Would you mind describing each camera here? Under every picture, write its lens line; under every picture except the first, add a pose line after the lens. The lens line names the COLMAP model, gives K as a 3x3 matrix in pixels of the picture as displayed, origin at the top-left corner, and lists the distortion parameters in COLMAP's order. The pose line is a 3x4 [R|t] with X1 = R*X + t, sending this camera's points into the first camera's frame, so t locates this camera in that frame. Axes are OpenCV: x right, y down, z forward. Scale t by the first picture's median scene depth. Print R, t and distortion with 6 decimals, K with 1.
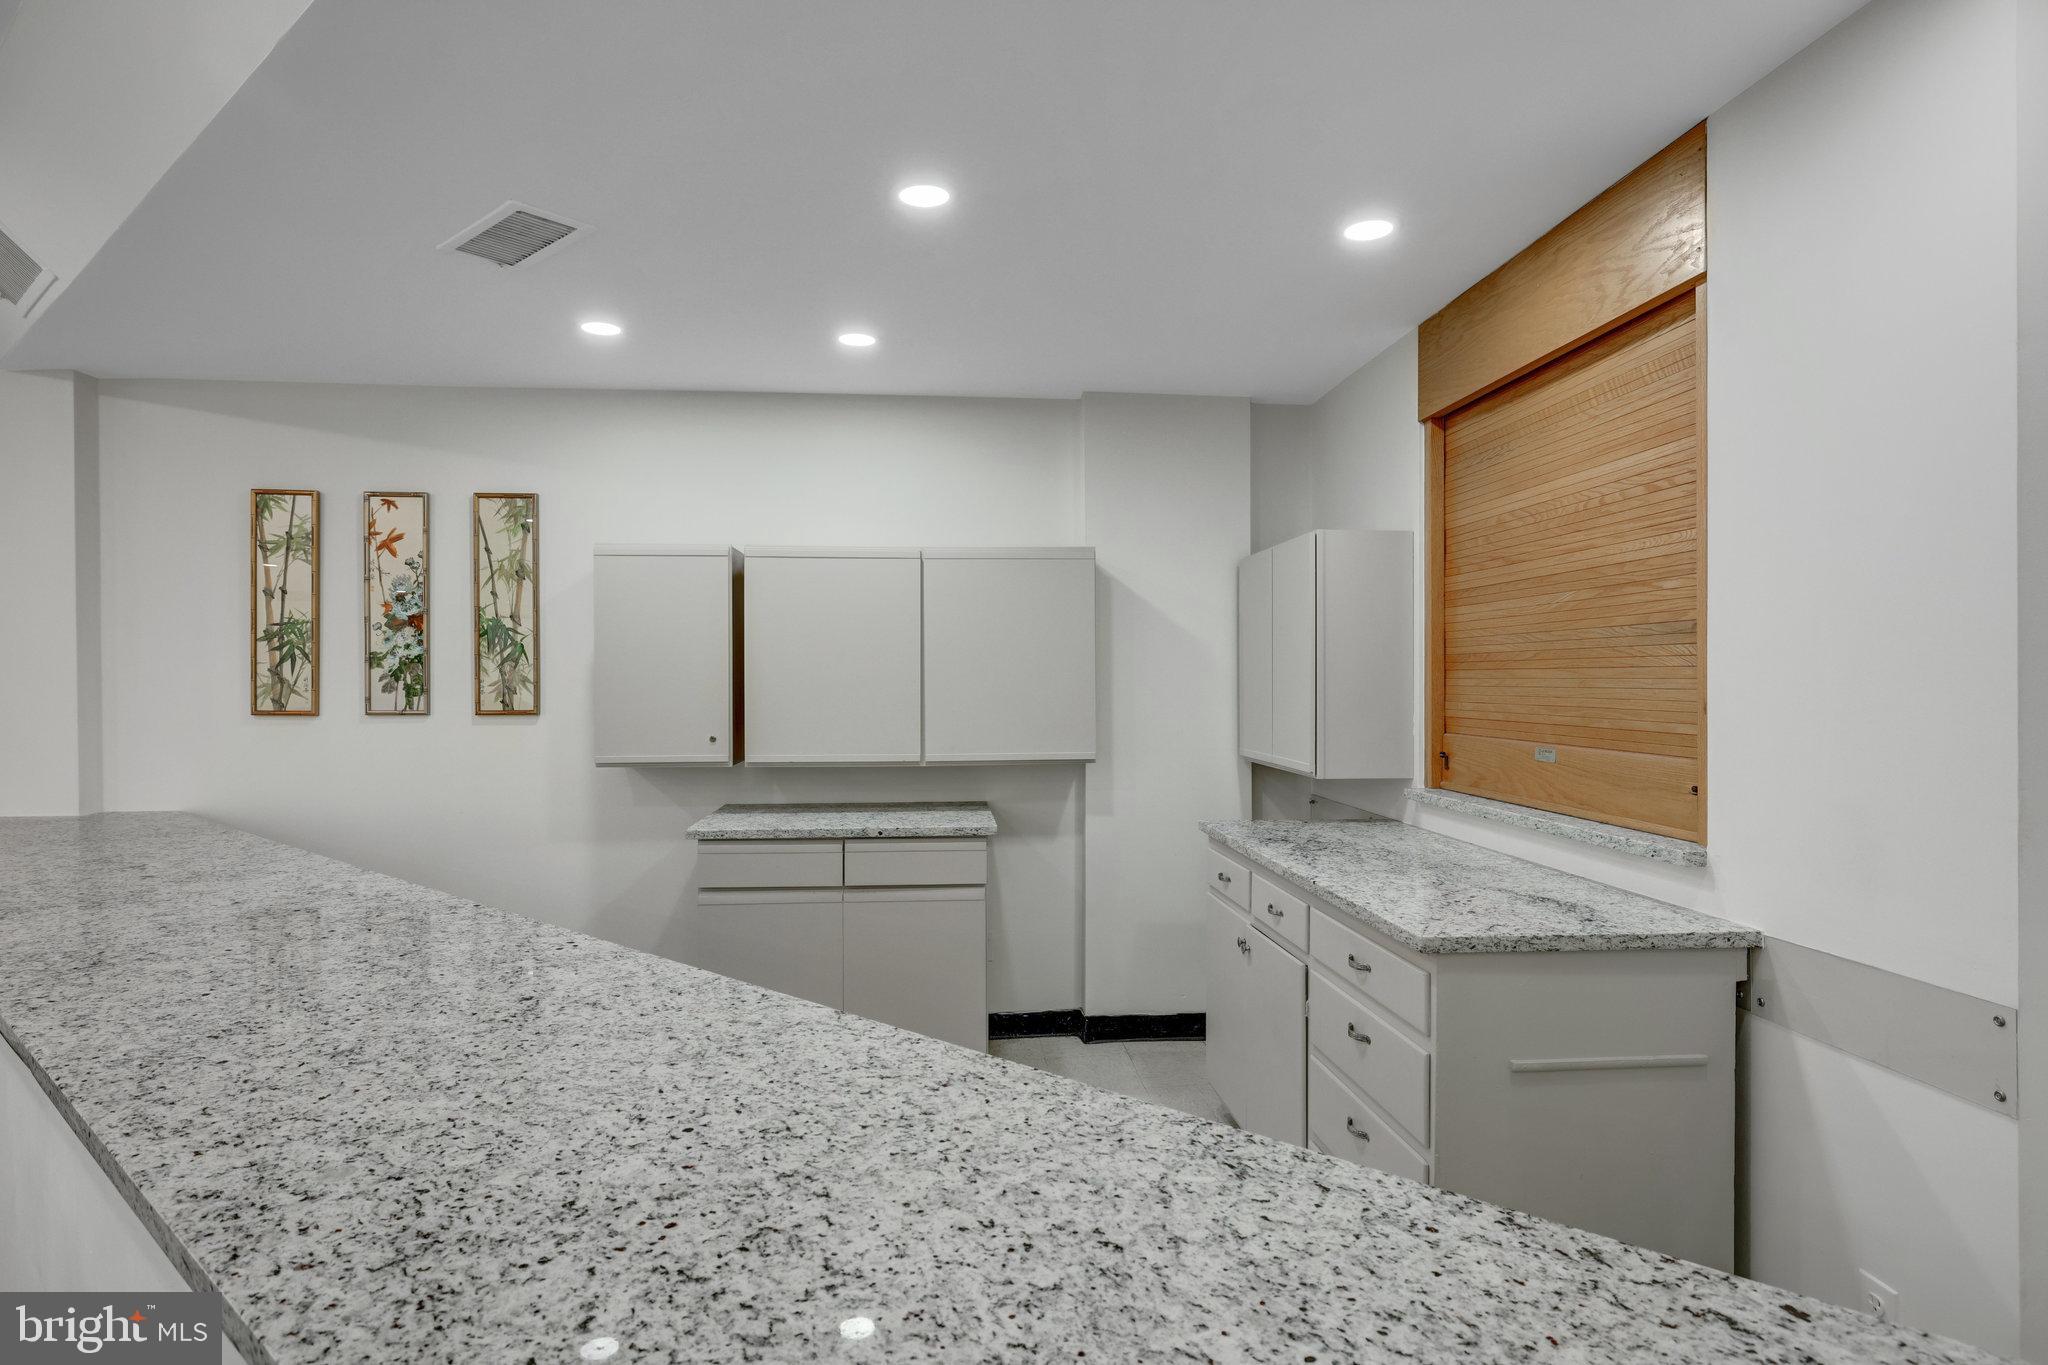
lens RADIAL K [[1109.7, 0, 1024.0], [0, 1109.7, 682.5], [0, 0, 1]] dist [0.002750, 0.000120]
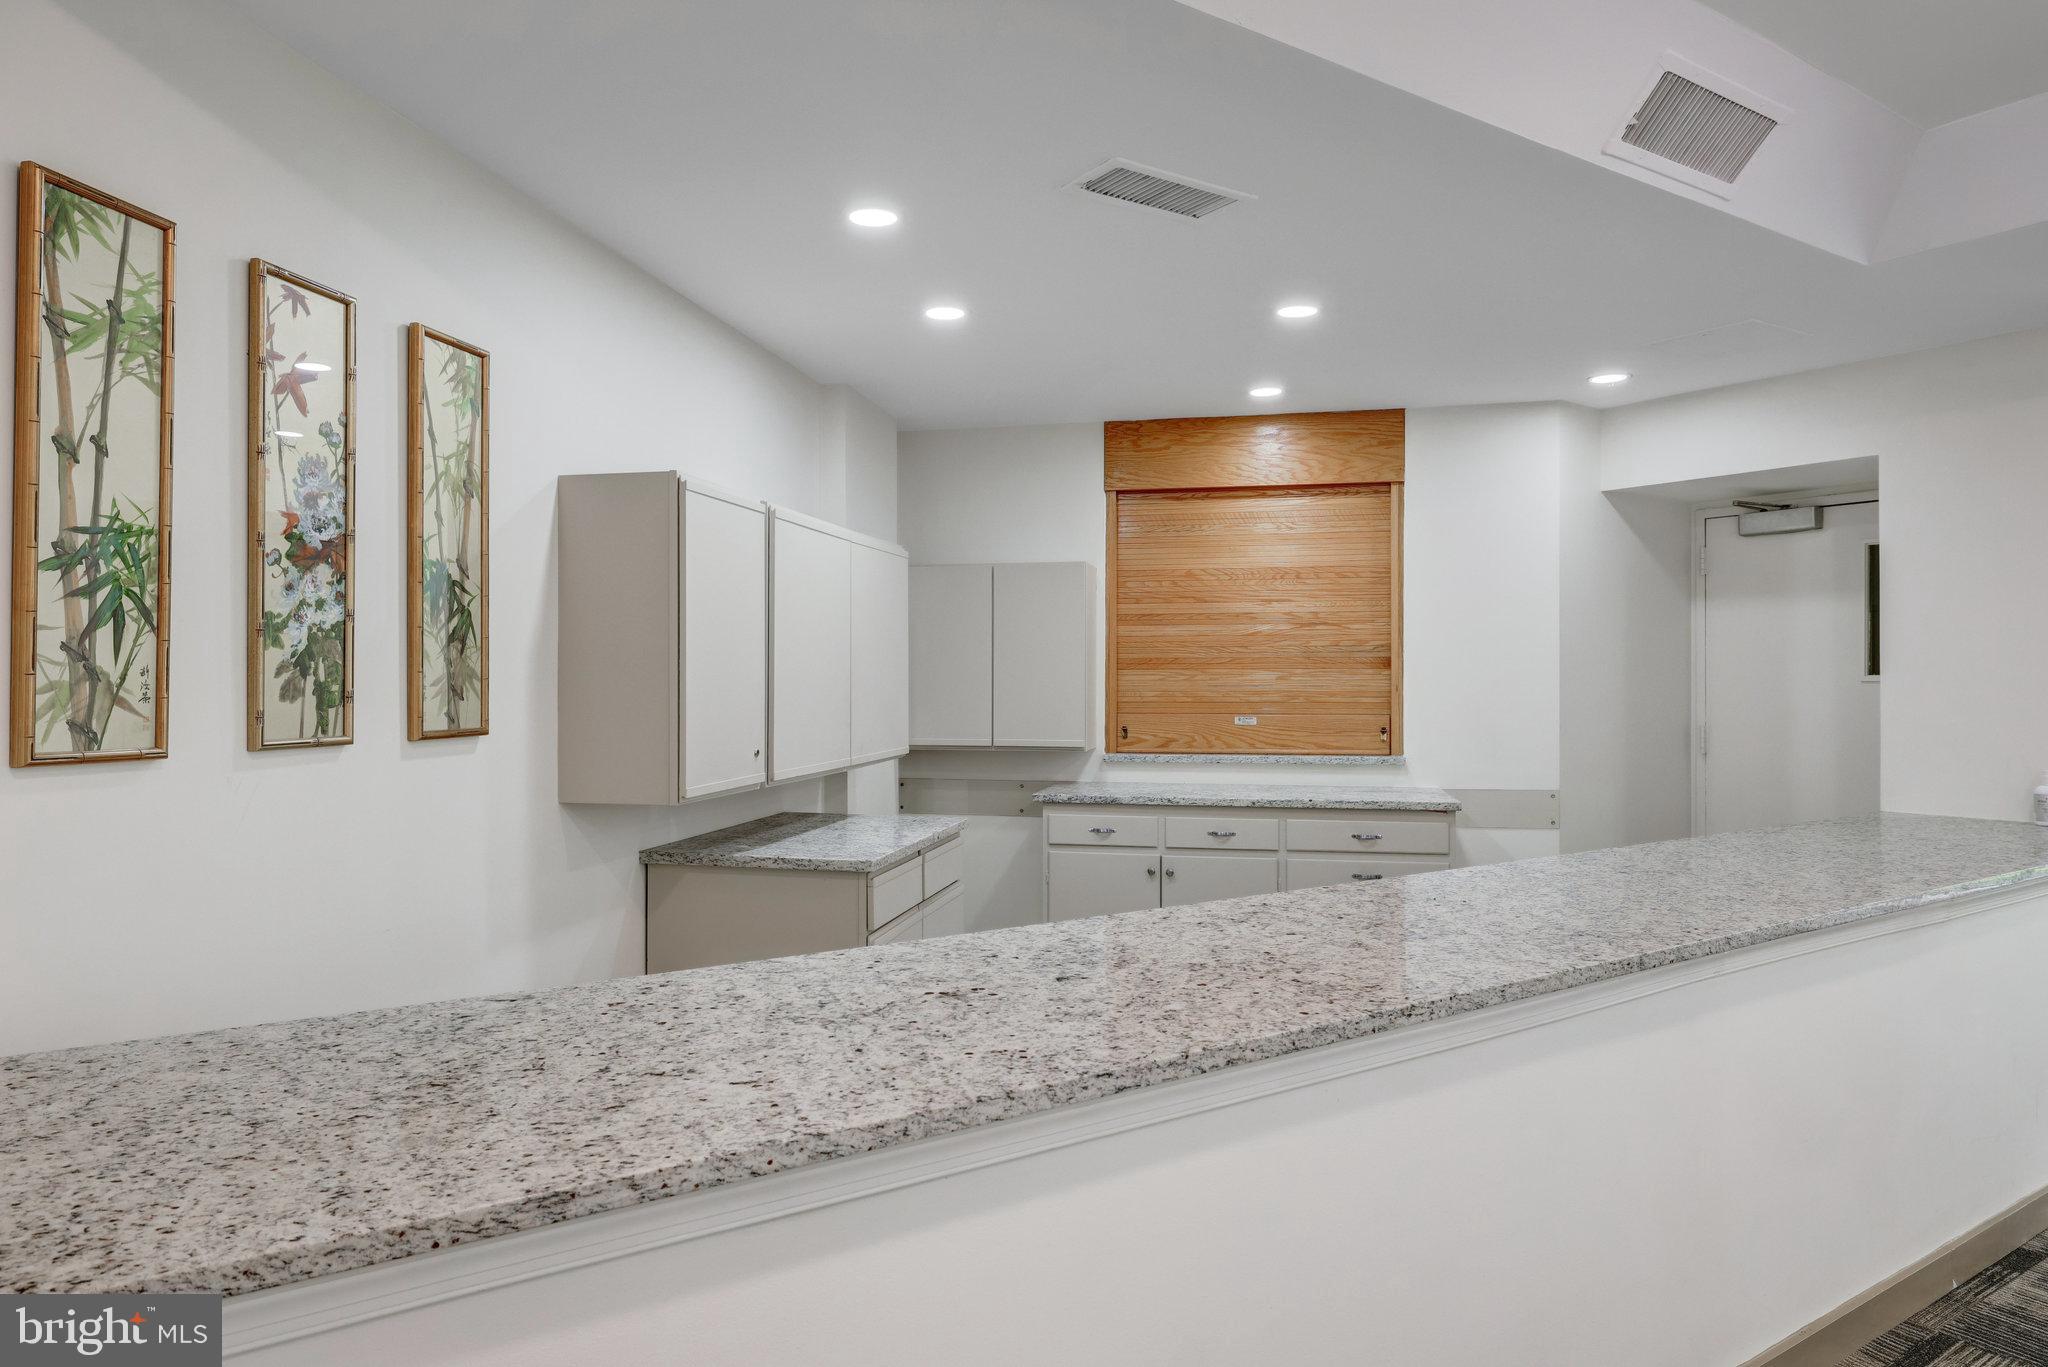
lens RADIAL K [[1259.5, 0, 1027.8], [0, 1259.5, 661.5], [0, 0, 1]] dist [-0.001491, 0.000305]
pose [[0.271545, 0.012646, 0.962343, -1.004289], [0.004626, 0.999885, -0.014445, 0.001667], [-0.962415, 0.008374, 0.271455, 0.560543]]
